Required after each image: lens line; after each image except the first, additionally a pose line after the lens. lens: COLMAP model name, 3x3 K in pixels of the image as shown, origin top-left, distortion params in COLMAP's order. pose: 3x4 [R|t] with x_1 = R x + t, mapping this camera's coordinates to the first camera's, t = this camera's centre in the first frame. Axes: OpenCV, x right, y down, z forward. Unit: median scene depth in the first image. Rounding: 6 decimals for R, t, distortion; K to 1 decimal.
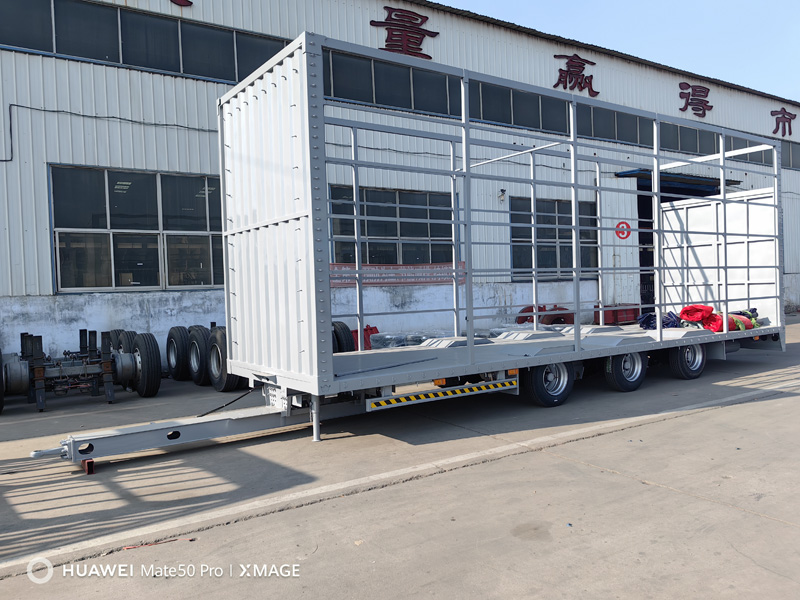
lens RADIAL K [[642.7, 0, 401.0], [0, 642.7, 303.3], [0, 0, 1]] dist [0.003952, -0.009075]
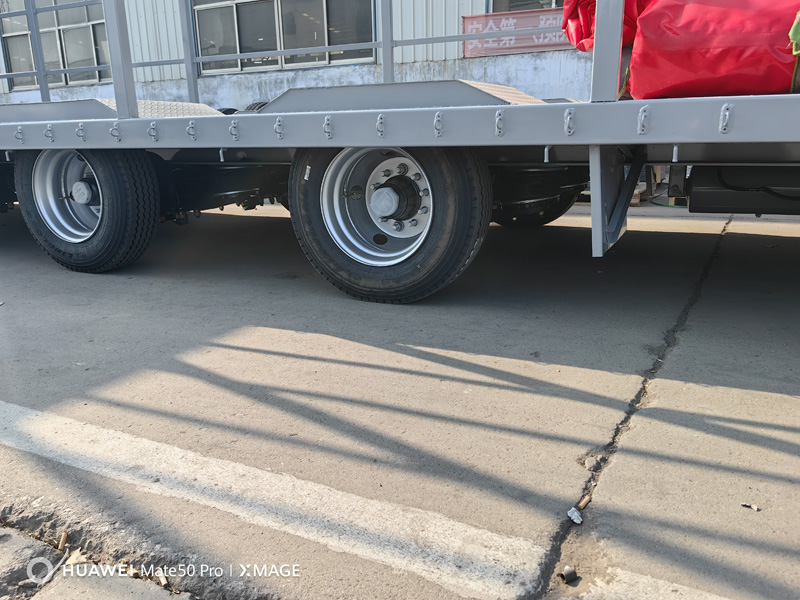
lens RADIAL K [[642.7, 0, 400.0], [0, 642.7, 300.0], [0, 0, 1]] dist [0.003952, -0.009075]
pose [[0.483615, 0.241724, -0.841241, 0.514992], [-0.019621, 0.963862, 0.265678, 0.045395], [0.875061, -0.111980, 0.470881, 0.707194]]
